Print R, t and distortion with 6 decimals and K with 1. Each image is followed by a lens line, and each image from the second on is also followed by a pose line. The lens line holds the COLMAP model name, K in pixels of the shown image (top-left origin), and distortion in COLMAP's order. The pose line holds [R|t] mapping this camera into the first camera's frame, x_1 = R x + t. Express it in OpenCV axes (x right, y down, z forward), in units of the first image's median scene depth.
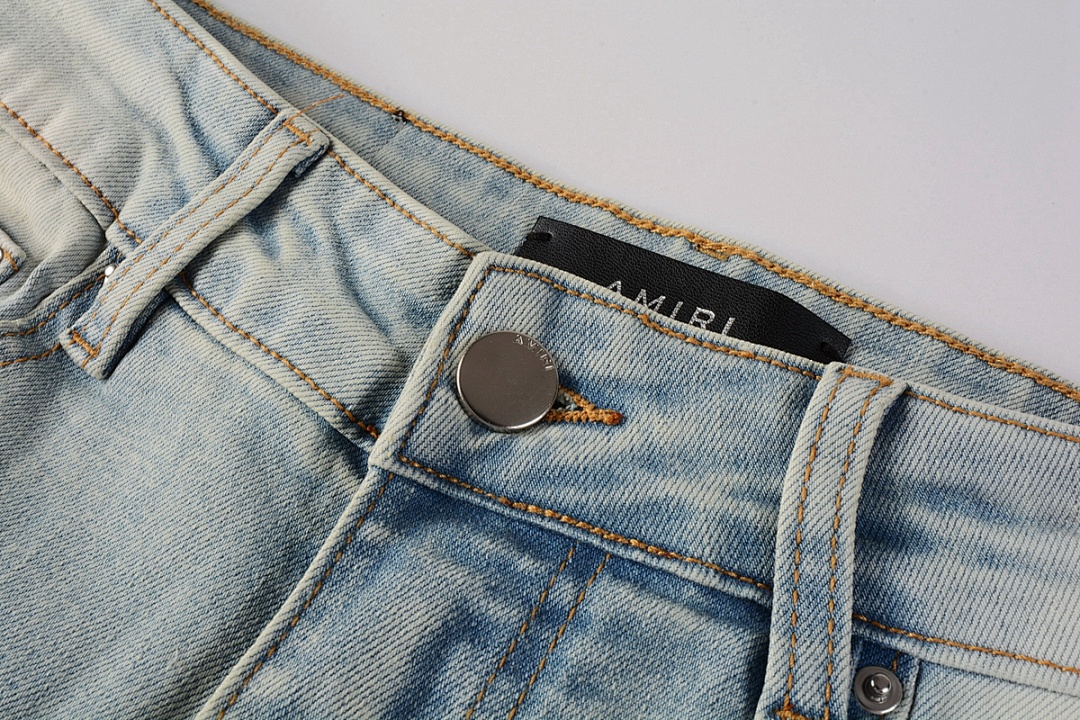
lens RADIAL K [[1282.4, 0, 542.0], [0, 1282.4, 362.0], [0, 0, 1]] dist [0.032493, 0.000000]
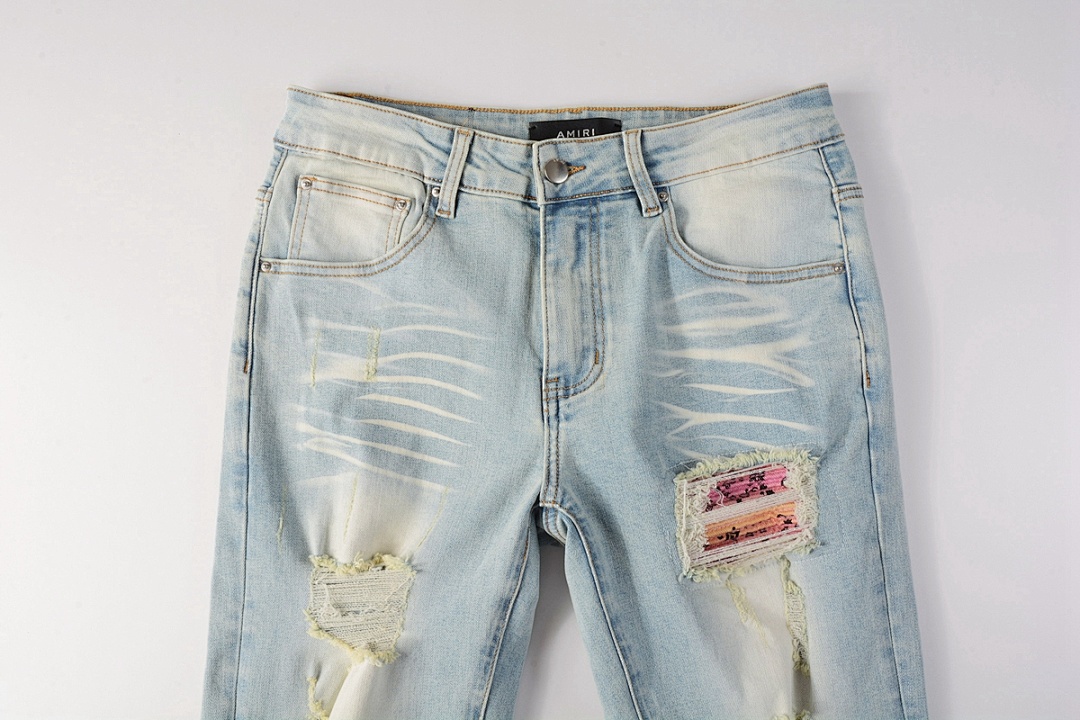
lens RADIAL K [[961.1, 0, 540.2], [0, 961.1, 357.6], [0, 0, 1]] dist [0.042381, -0.013722]
pose [[0.860958, -0.489856, 0.137088, -0.777799], [0.411219, 0.828887, 0.379269, -0.672993], [-0.299418, -0.270162, 0.915075, -1.940713]]
